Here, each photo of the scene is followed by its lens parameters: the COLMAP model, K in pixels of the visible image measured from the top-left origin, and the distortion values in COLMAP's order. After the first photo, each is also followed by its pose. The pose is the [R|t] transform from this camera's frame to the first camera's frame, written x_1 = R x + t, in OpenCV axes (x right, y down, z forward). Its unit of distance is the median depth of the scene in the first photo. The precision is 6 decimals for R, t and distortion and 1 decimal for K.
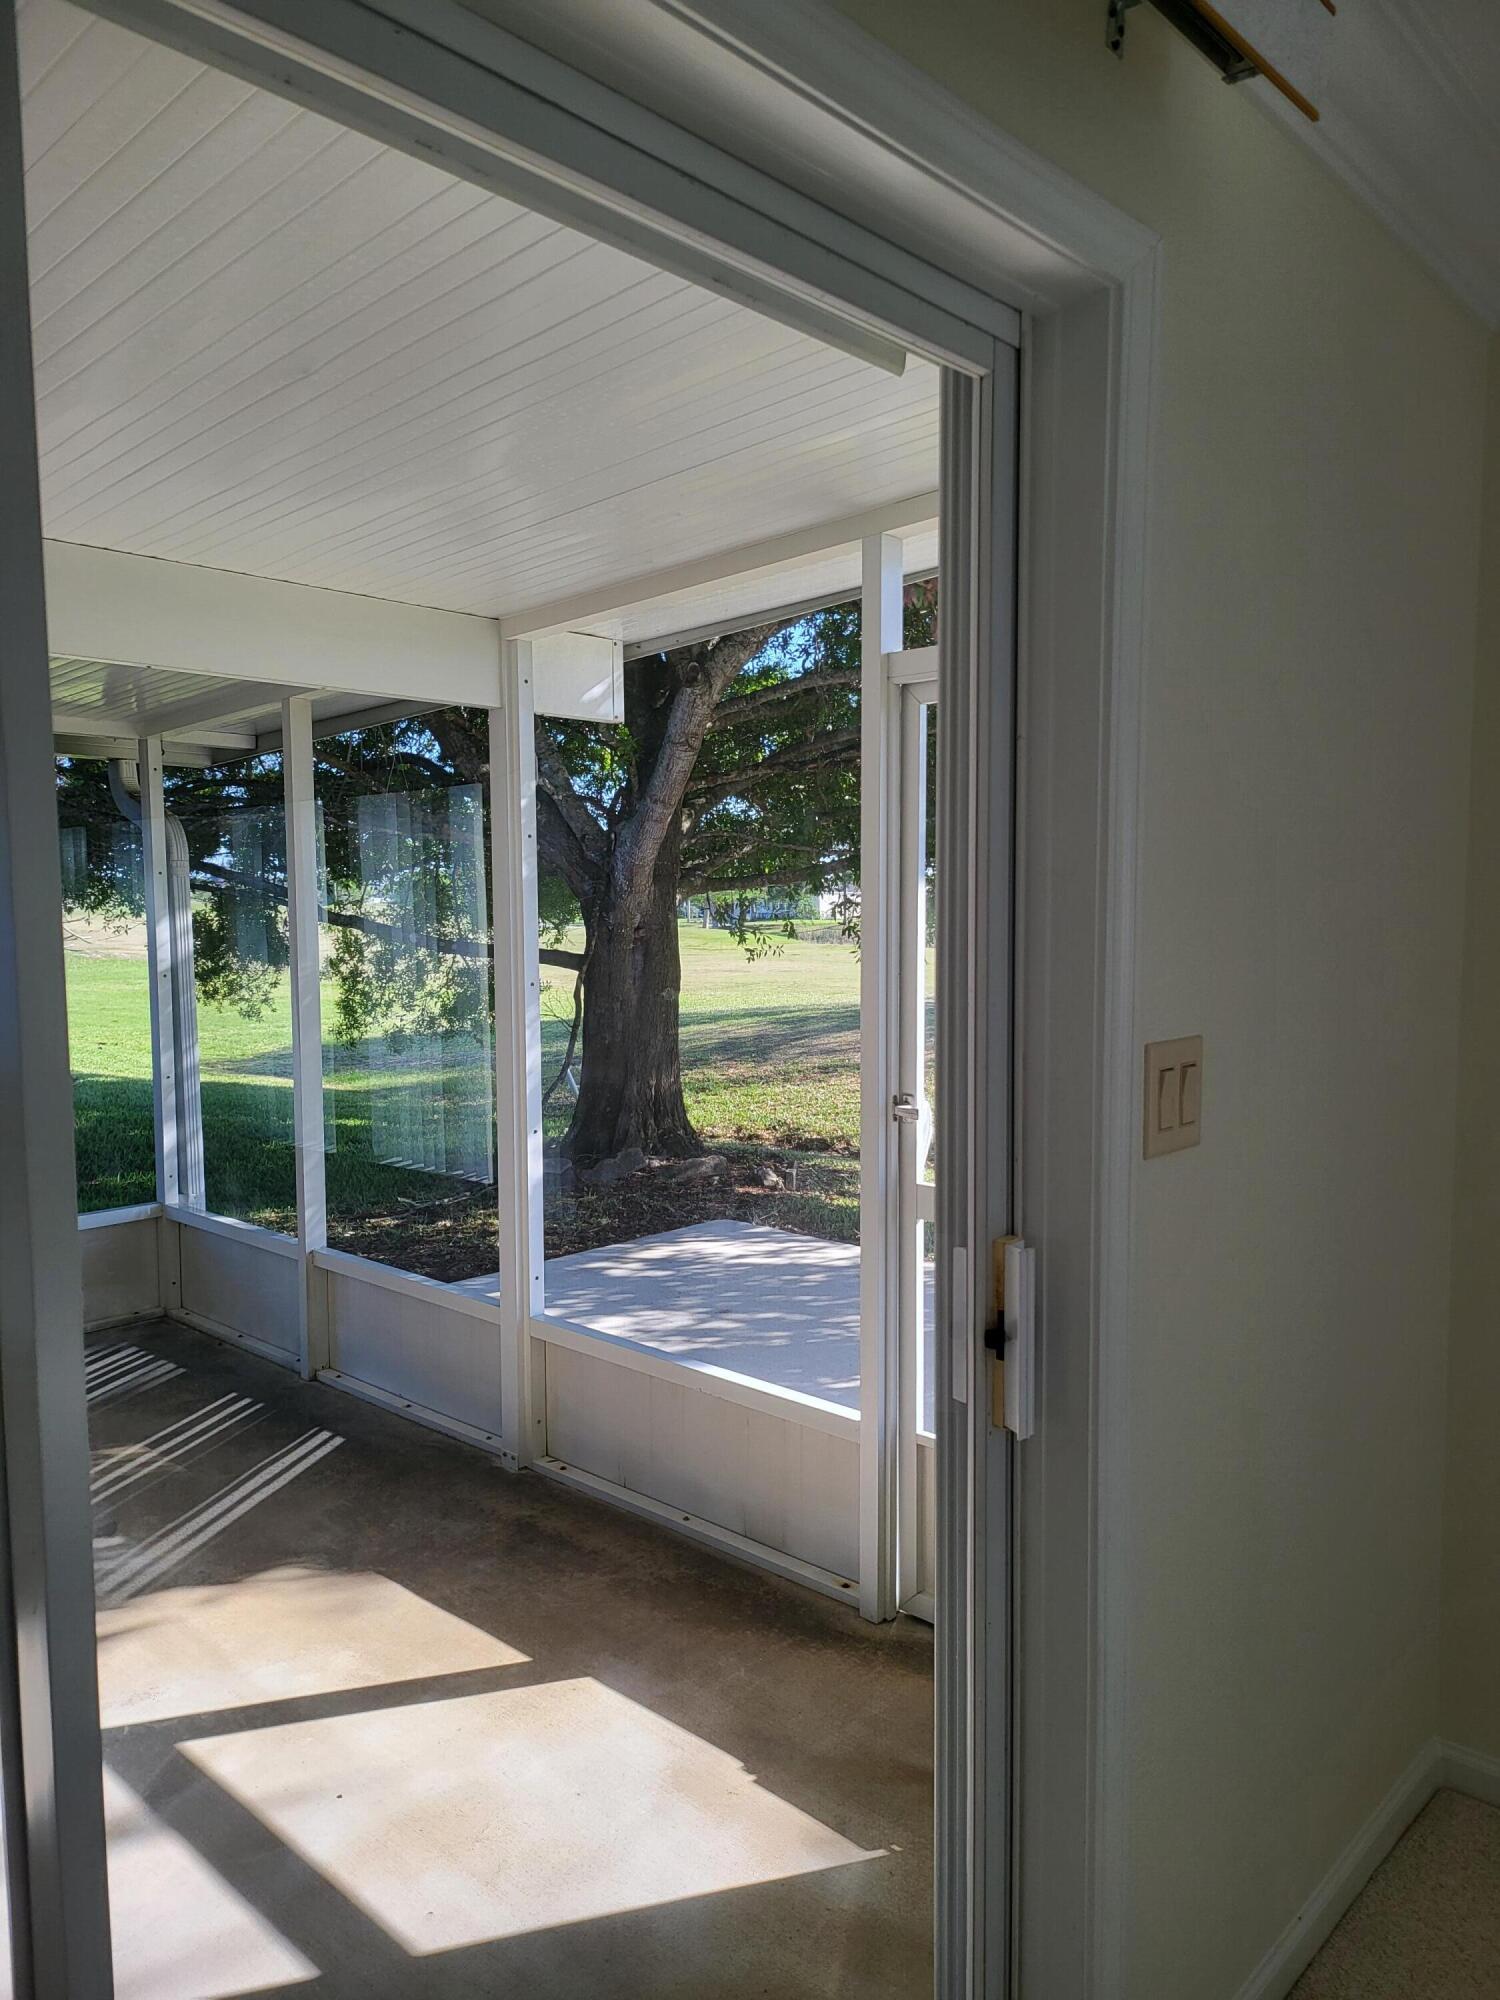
lens RADIAL K [[1383.3, 0, 750.0], [0, 1383.3, 1000.0], [0, 0, 1]] dist [0.074734, -0.072412]
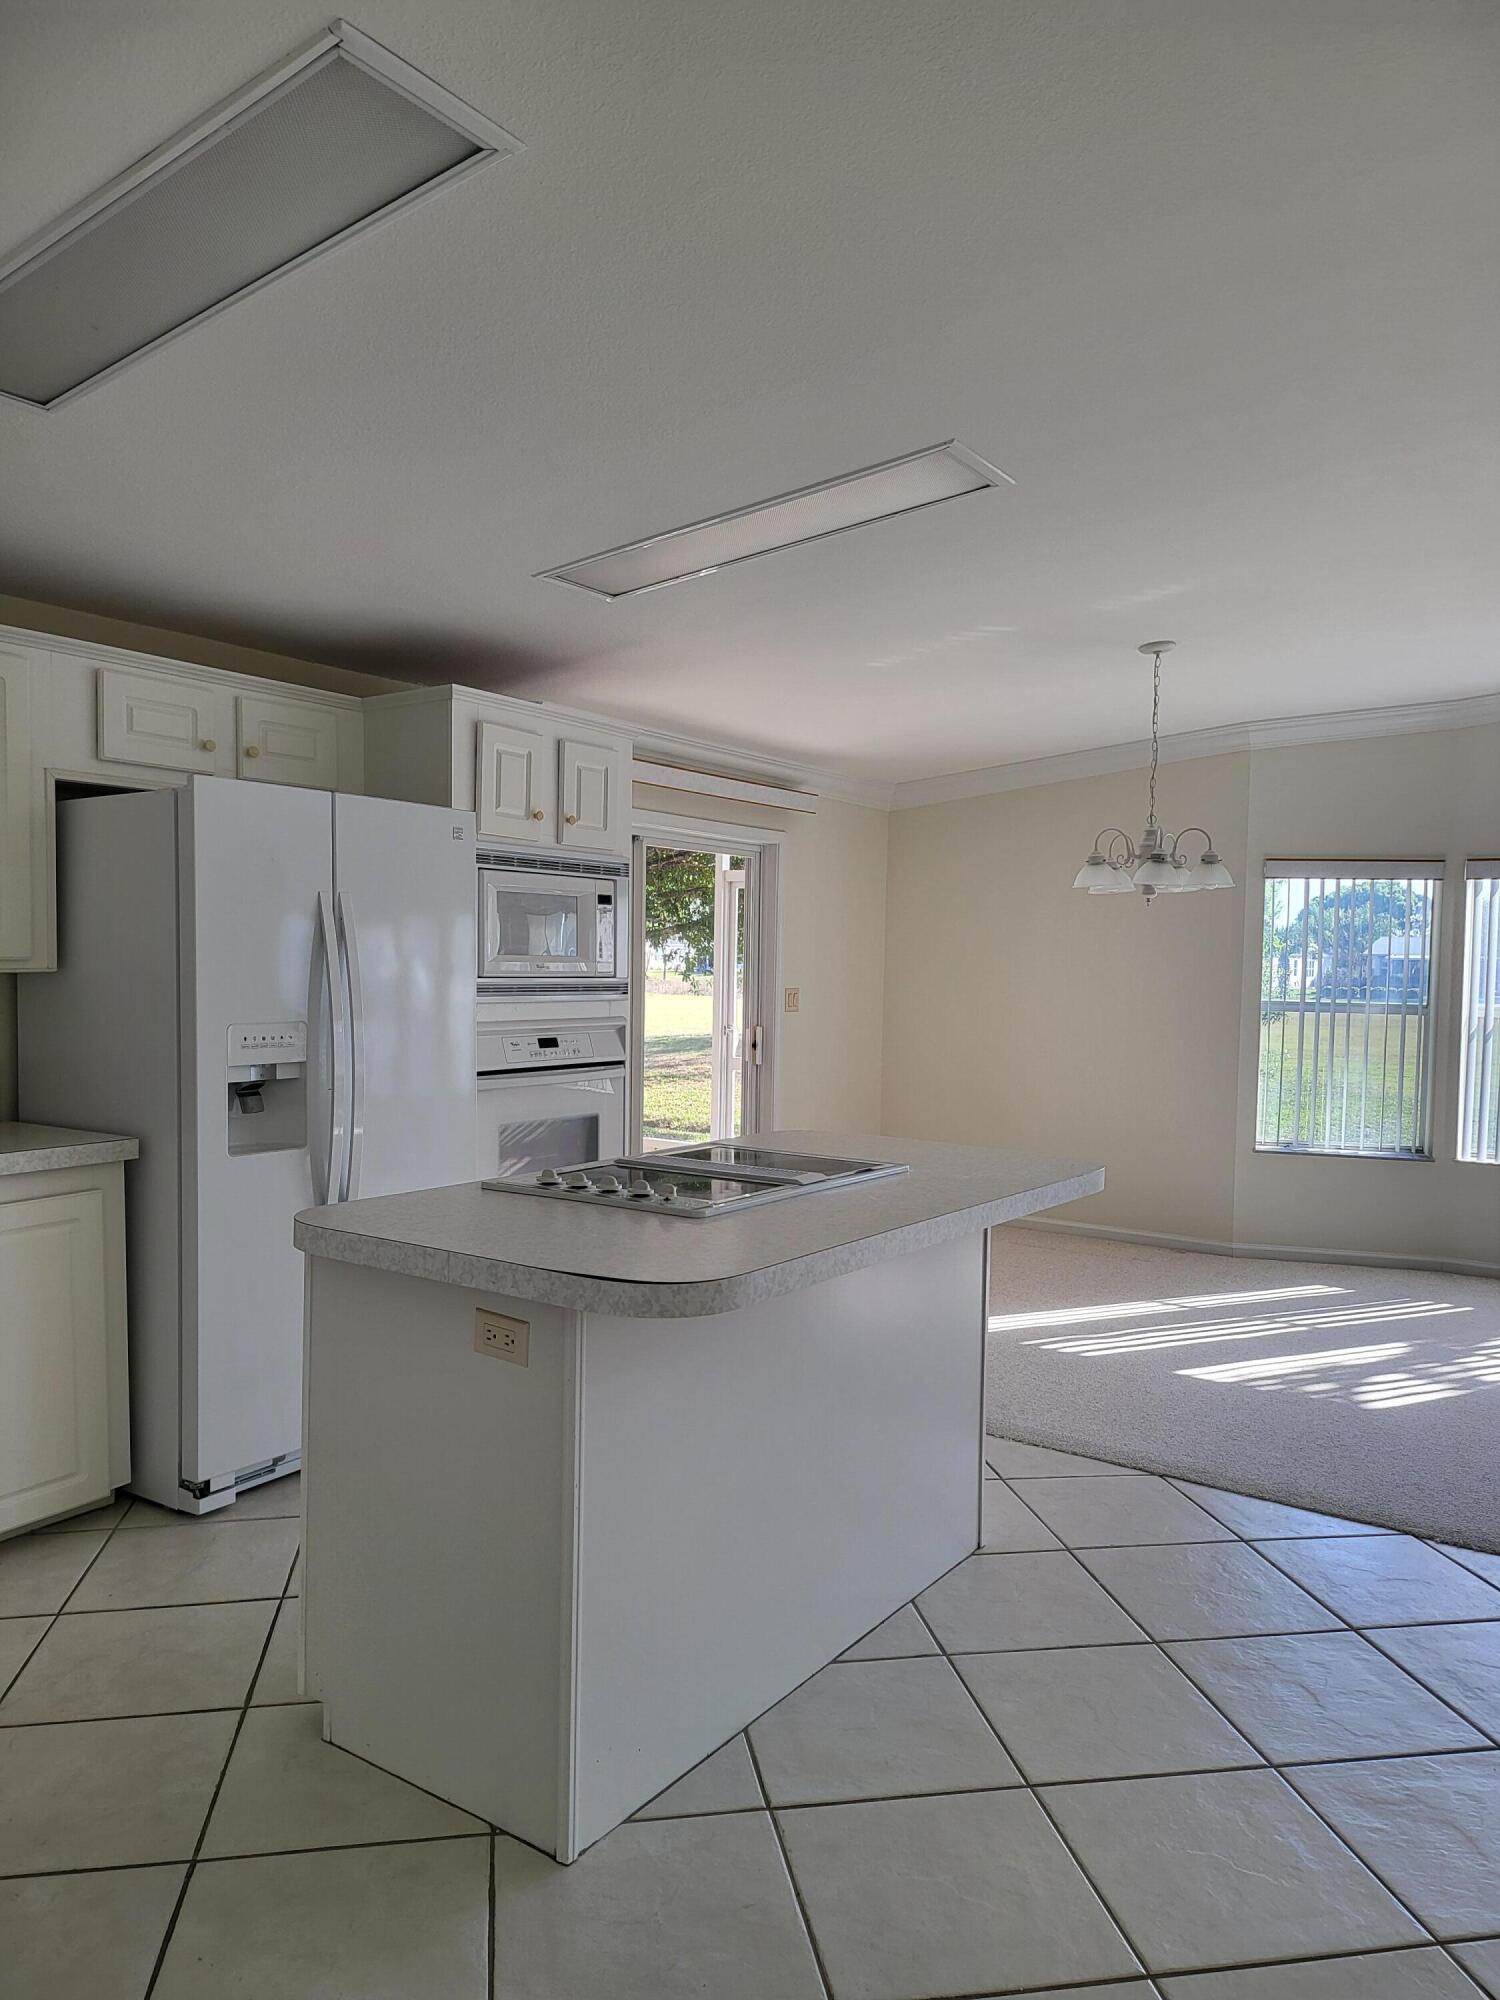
lens RADIAL K [[1383.3, 0, 750.0], [0, 1383.3, 1000.0], [0, 0, 1]] dist [0.074734, -0.072412]
pose [[0.989205, 0.012317, 0.146022, -0.171168], [-0.006059, 0.999047, -0.043224, 0.088724], [-0.146415, 0.041873, 0.988337, -1.184313]]
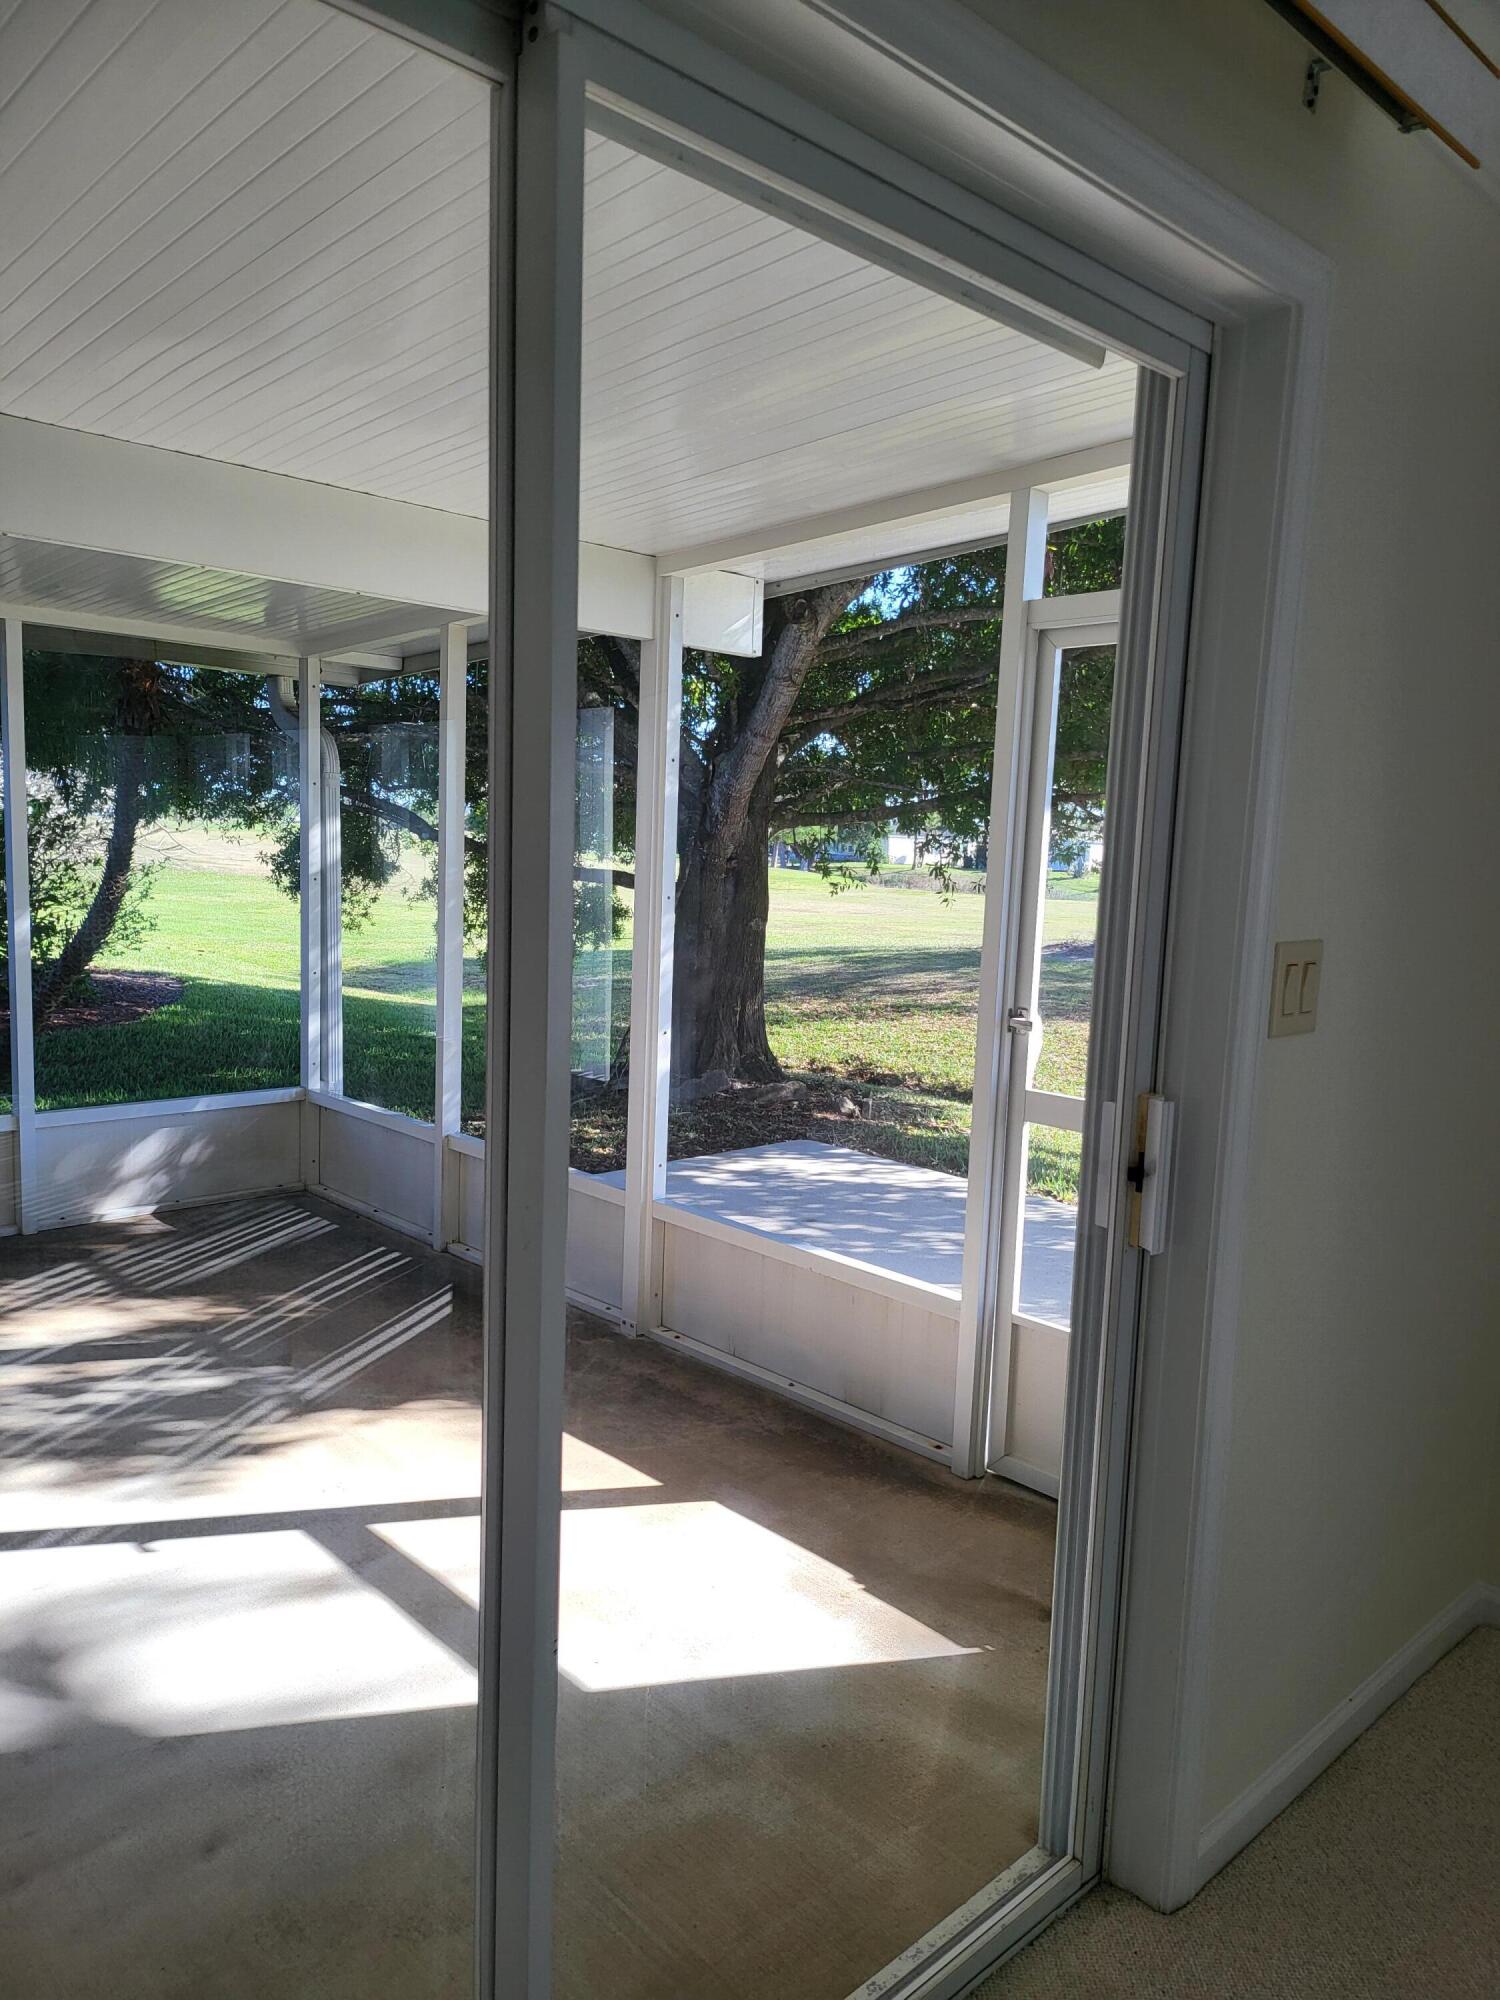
lens RADIAL K [[1383.3, 0, 733.4], [0, 1383.3, 1001.2], [0, 0, 1]] dist [0.072872, -0.068691]
pose [[0.997261, 0.048669, -0.055689, -0.035699], [-0.046156, 0.997895, 0.045557, 0.015500], [0.057789, -0.042862, 0.997408, -0.073144]]
